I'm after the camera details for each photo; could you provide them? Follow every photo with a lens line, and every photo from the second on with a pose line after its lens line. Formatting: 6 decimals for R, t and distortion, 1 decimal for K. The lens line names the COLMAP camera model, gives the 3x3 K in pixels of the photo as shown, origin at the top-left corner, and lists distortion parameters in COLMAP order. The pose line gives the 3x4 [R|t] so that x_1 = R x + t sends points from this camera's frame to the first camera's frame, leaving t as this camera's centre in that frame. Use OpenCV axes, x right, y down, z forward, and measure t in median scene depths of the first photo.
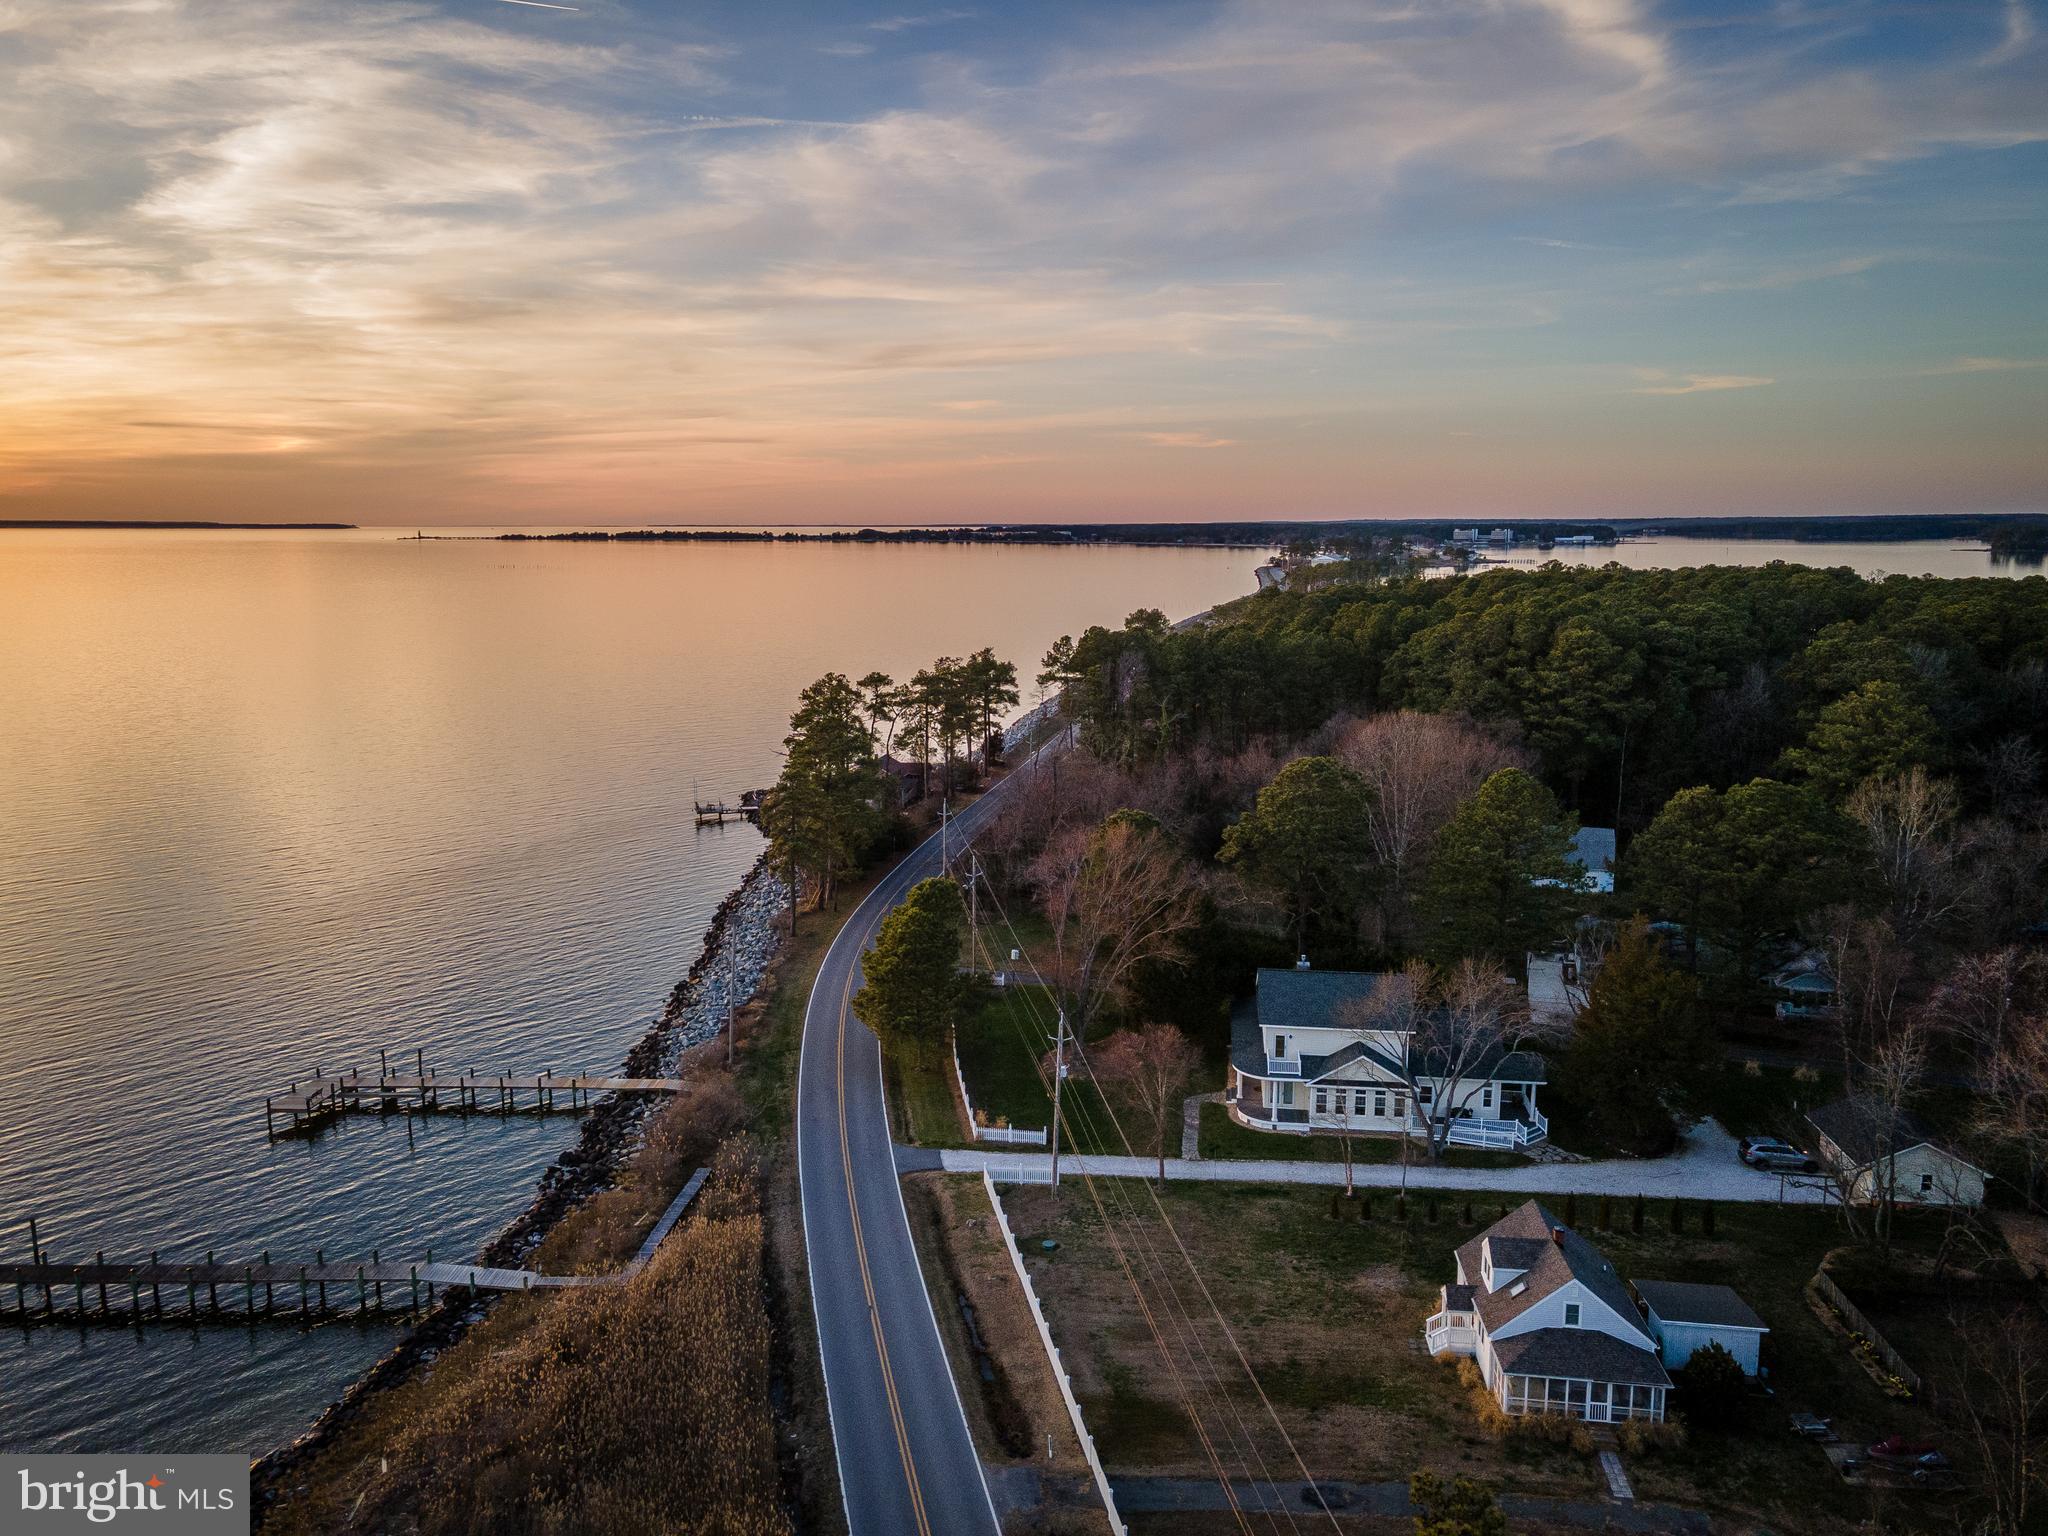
lens RADIAL K [[1494.5, 0, 1024.0], [0, 1494.5, 768.0], [0, 0, 1]] dist [0.009640, 0.057766]
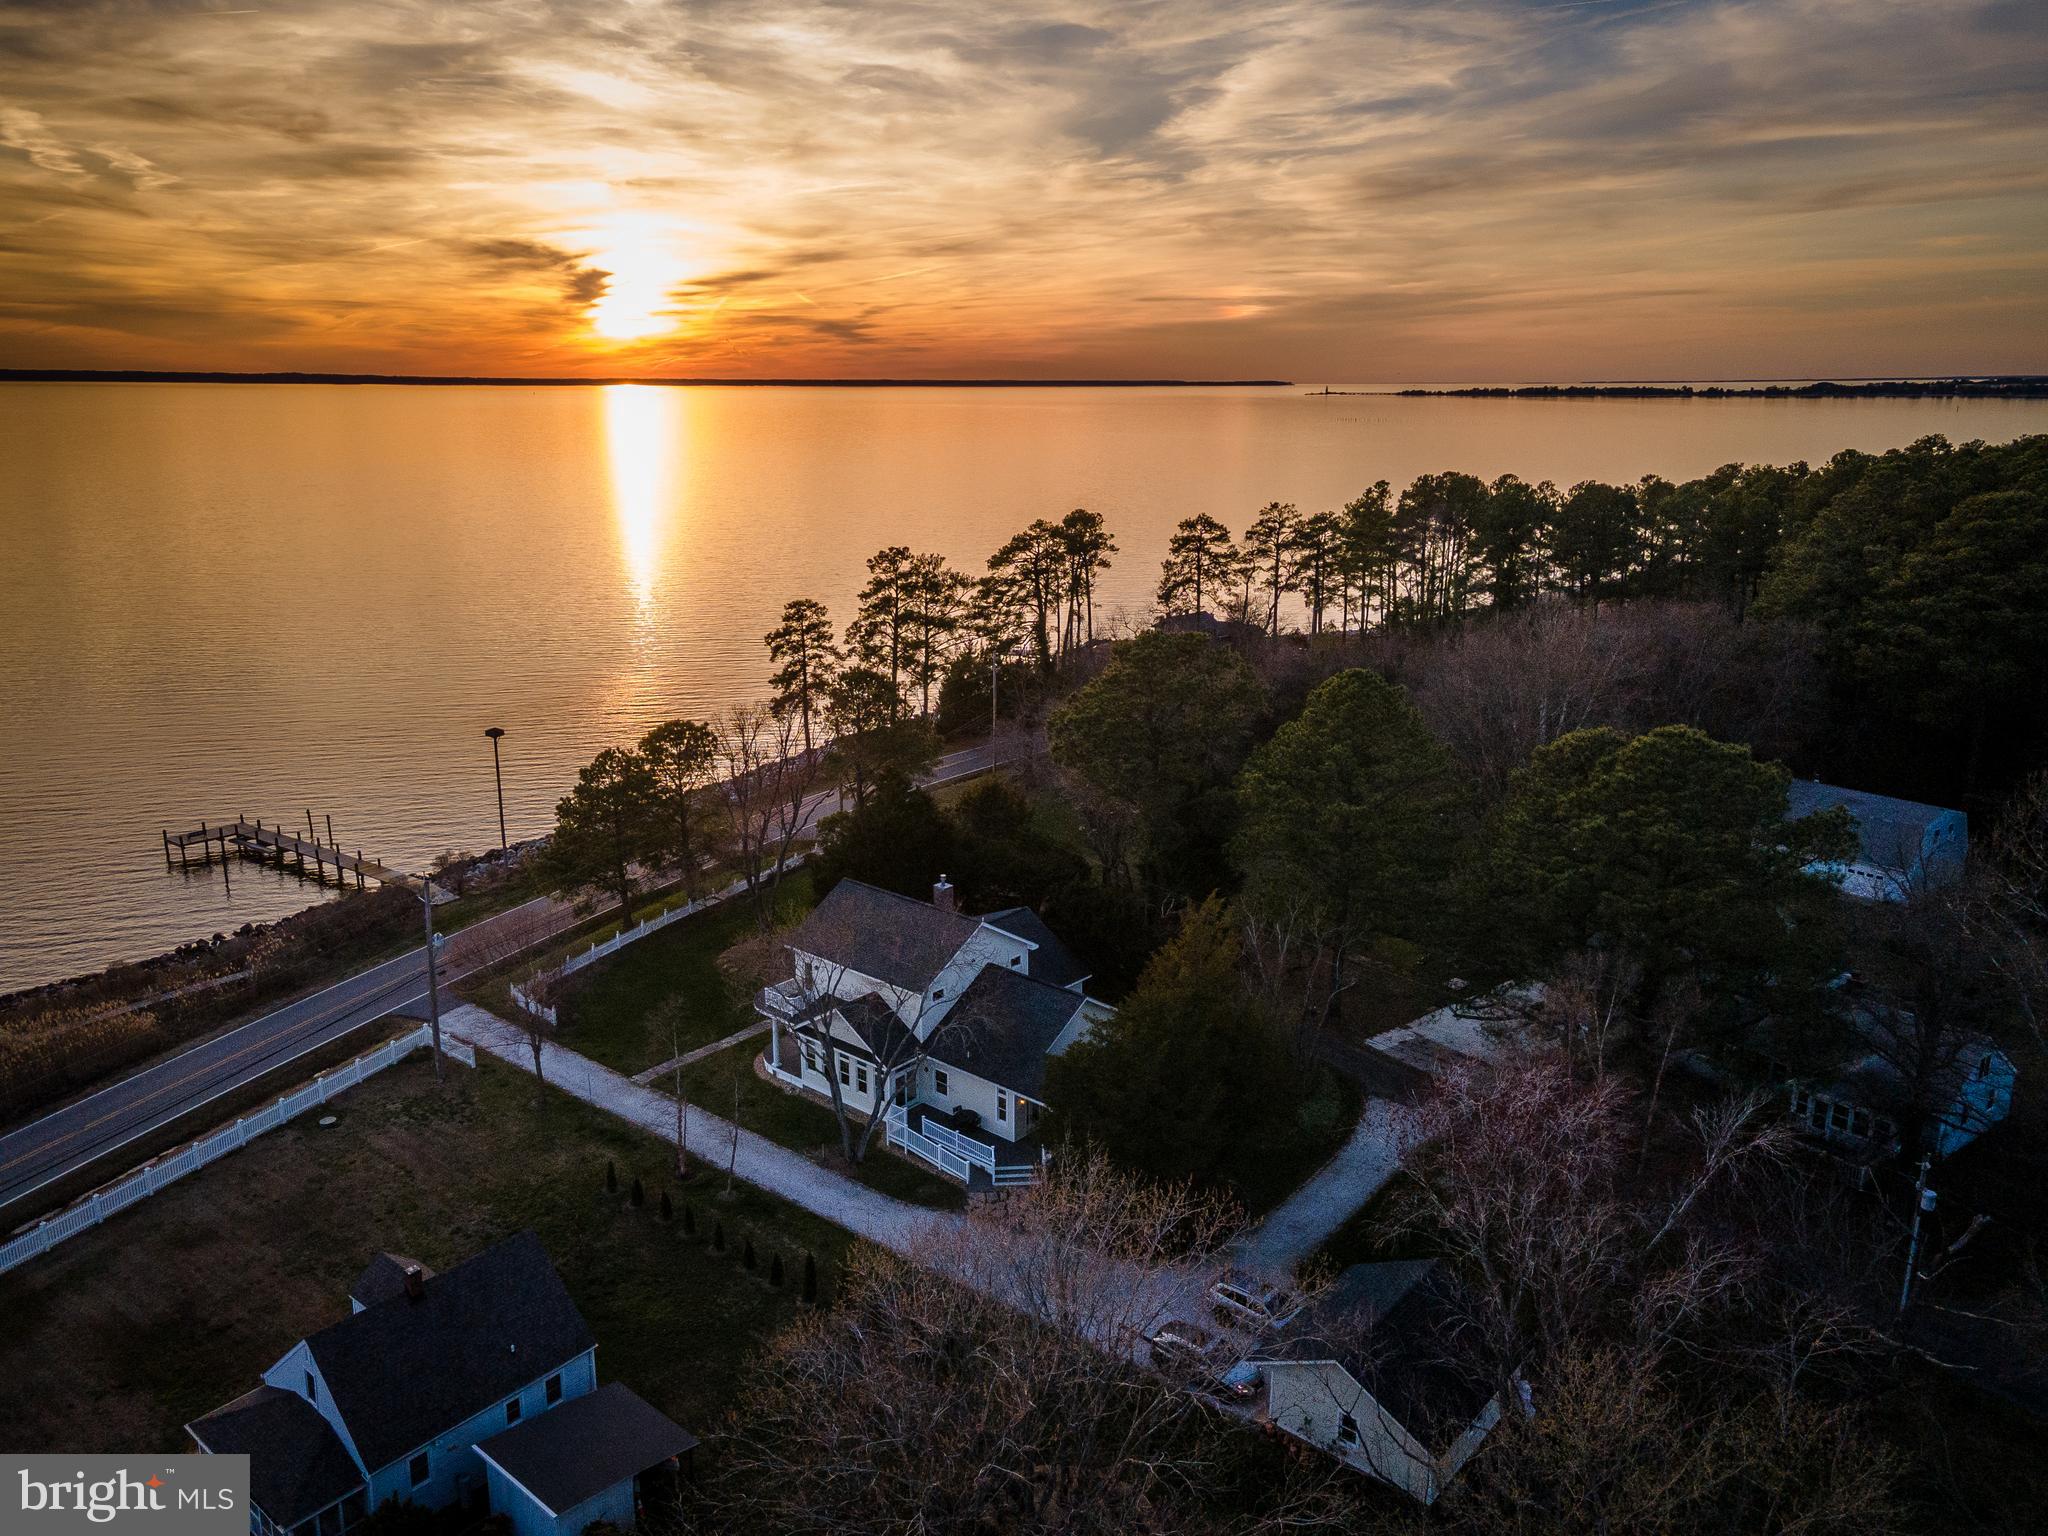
lens RADIAL K [[1508.4, 0, 1024.0], [0, 1508.4, 768.0], [0, 0, 1]] dist [0.036620, 0.043217]
pose [[0.830084, 0.142744, -0.539059, 0.564219], [-0.095012, 0.988751, 0.115517, -0.019320], [0.549484, -0.044672, 0.834309, 0.343340]]
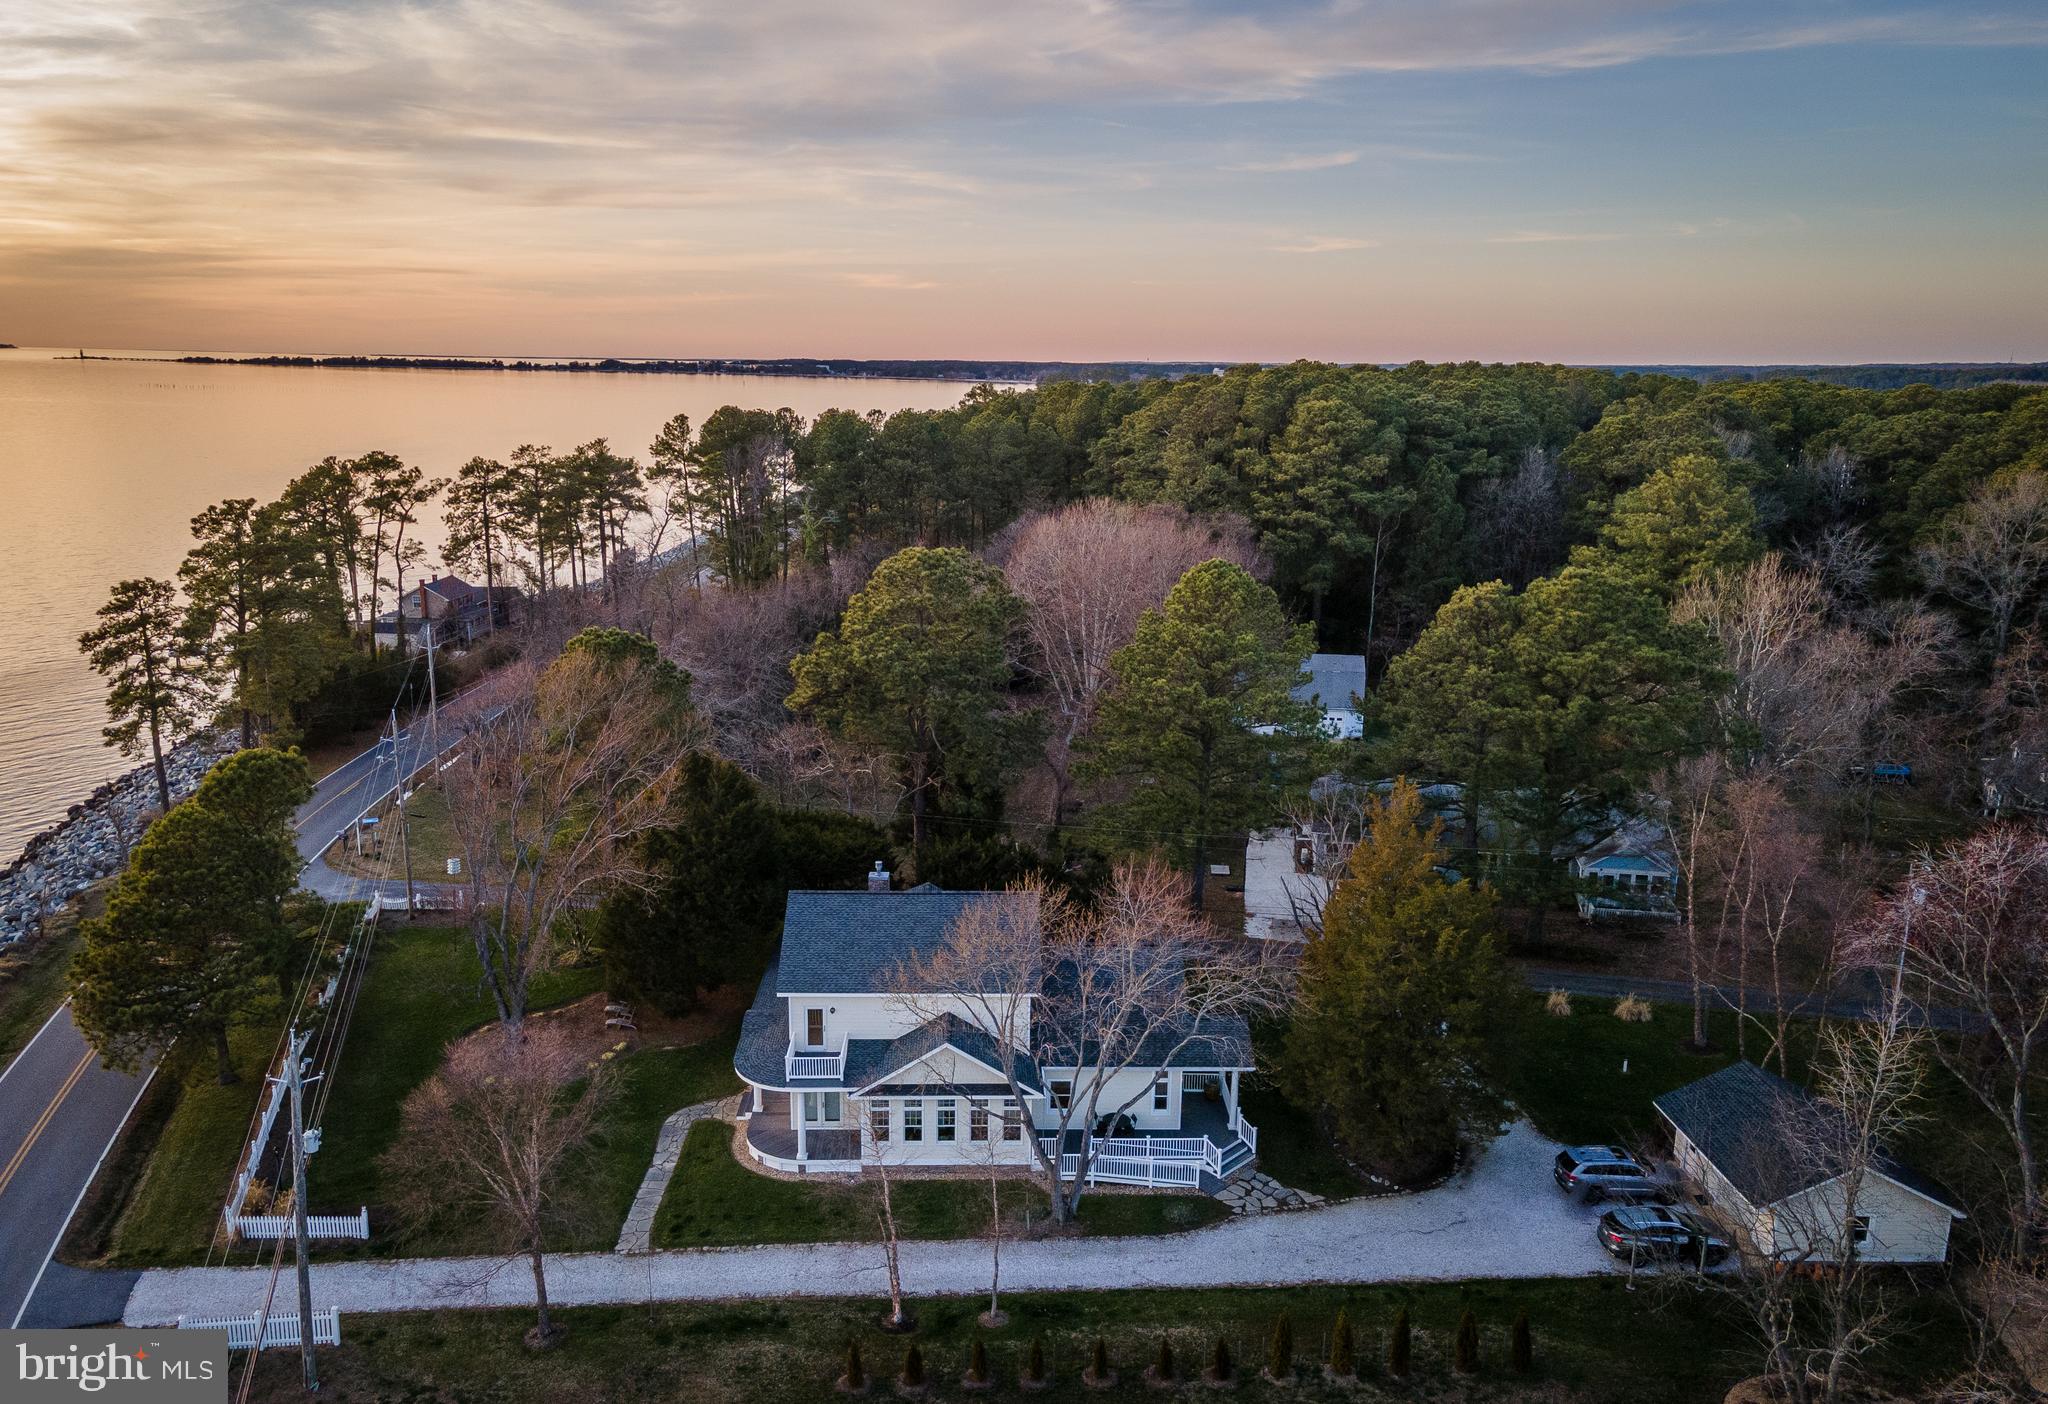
lens RADIAL K [[1492.2, 0, 1031.1], [0, 1492.2, 733.4], [0, 0, 1]] dist [0.037228, 0.000121]
pose [[0.987630, -0.022435, 0.155187, 0.139495], [0.010016, 0.996717, 0.080348, 0.022674], [-0.156480, -0.077799, 0.984612, 0.356464]]
